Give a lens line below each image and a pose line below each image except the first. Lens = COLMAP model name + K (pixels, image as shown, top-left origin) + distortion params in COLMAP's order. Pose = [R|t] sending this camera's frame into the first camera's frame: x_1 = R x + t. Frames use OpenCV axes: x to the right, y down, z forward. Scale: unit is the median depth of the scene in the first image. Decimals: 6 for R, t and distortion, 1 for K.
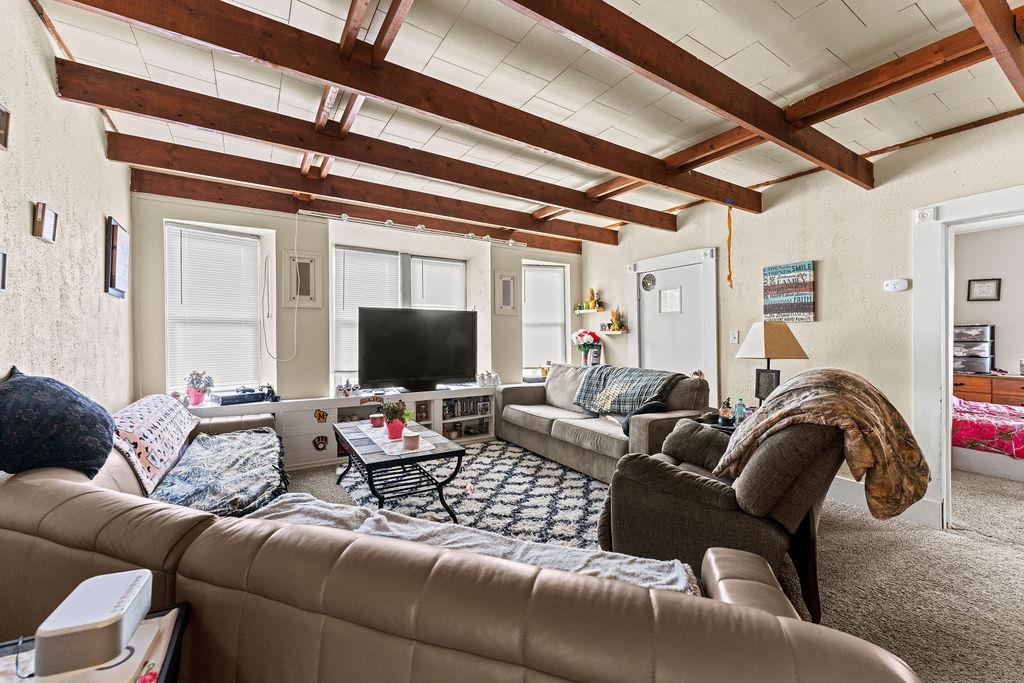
lens RADIAL K [[418.8, 0, 513.4], [0, 418.8, 336.9], [0, 0, 1]] dist [0.002028, -0.000057]
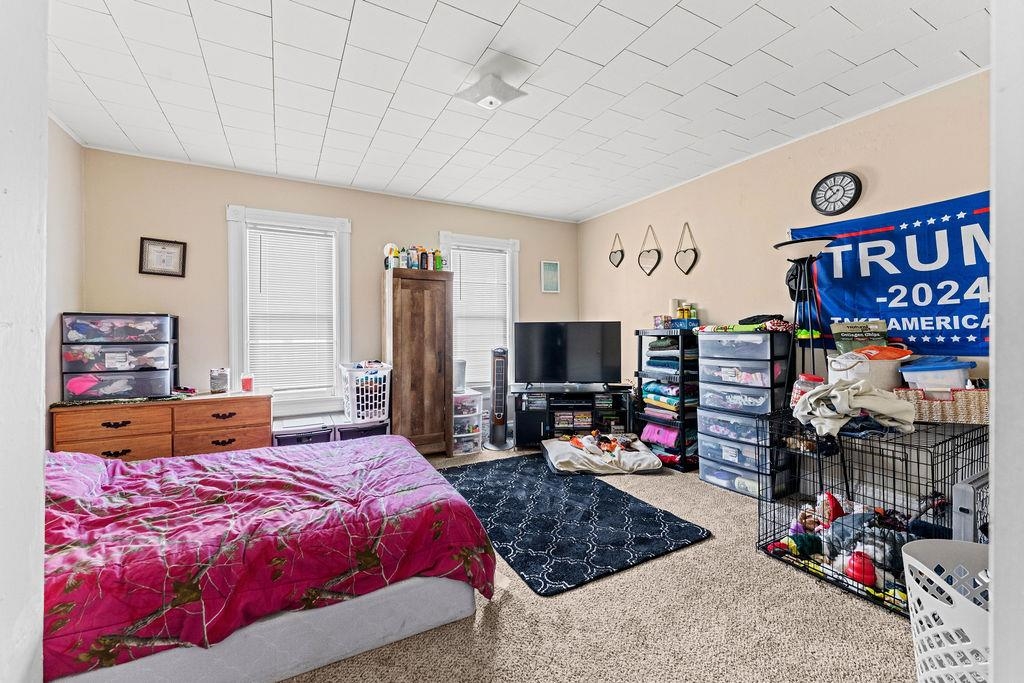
lens RADIAL K [[418.8, 0, 509.9], [0, 418.8, 338.9], [0, 0, 1]] dist [0.002028, -0.000057]
pose [[0.062818, 0.002226, 0.998022, 0.562993], [0.004467, 0.999987, -0.002512, 0.009595], [-0.998015, 0.004616, 0.062808, 0.475588]]
